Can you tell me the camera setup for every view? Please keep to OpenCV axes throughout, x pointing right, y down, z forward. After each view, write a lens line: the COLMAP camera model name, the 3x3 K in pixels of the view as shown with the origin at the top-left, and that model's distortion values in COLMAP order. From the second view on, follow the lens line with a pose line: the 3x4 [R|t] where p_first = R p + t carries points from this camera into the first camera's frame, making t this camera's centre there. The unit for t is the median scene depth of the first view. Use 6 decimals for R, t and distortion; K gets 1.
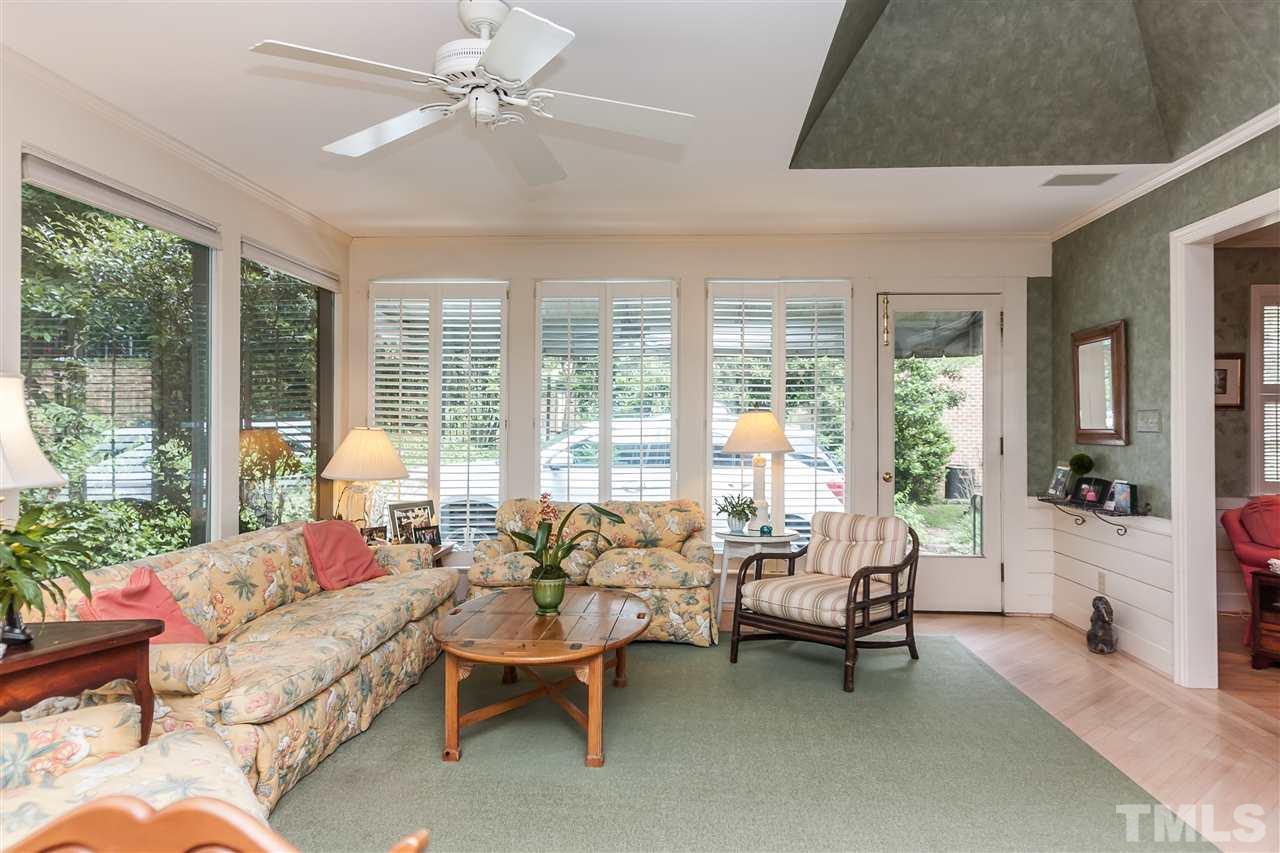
lens RADIAL K [[782.4, 0, 640.0], [0, 782.4, 426.5], [0, 0, 1]] dist [0.001019, -0.001199]
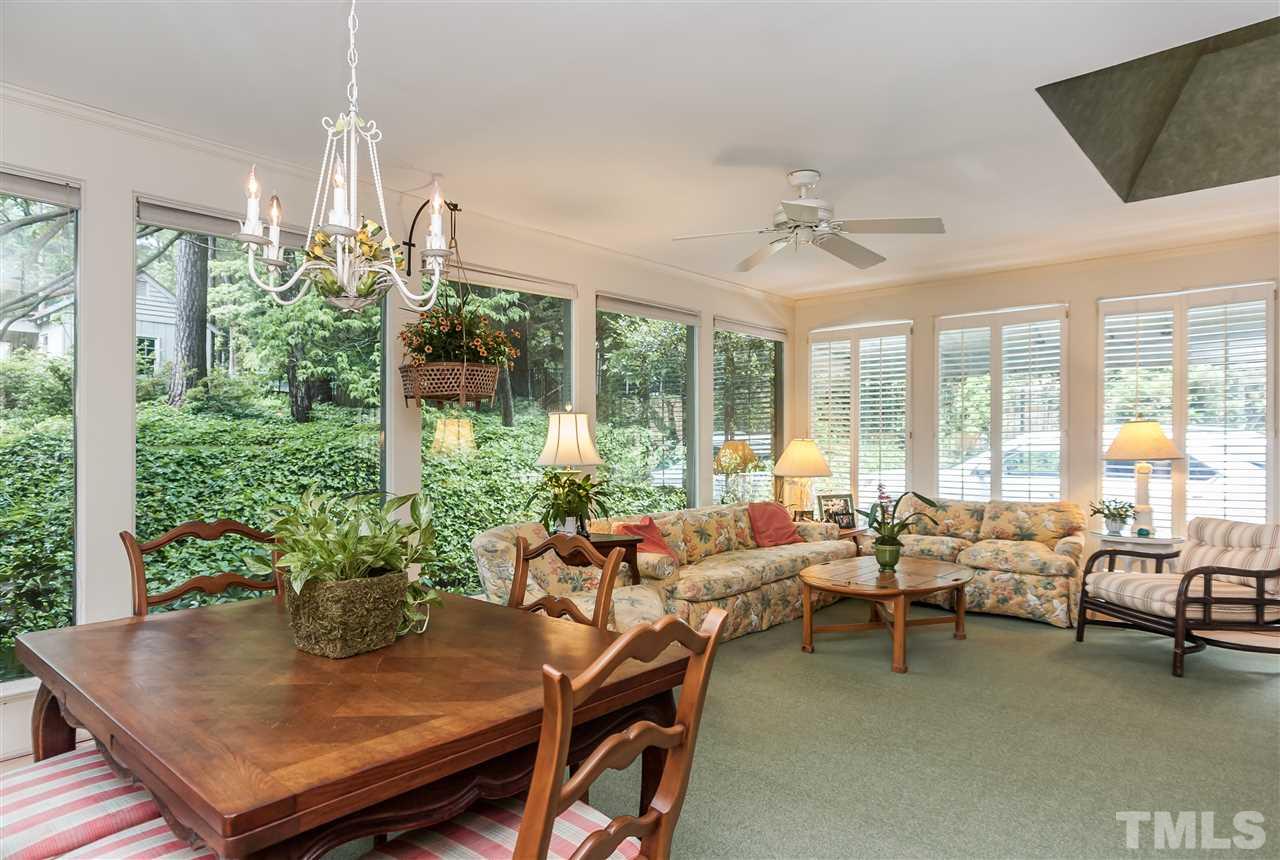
lens RADIAL K [[746.5, 0, 640.0], [0, 746.5, 430.0], [0, 0, 1]] dist [0.001202, 0.000532]
pose [[0.782737, -0.015431, -0.622161, 0.290637], [0.006209, 0.999836, -0.016987, 0.007205], [0.622321, 0.009434, 0.782705, -0.247827]]
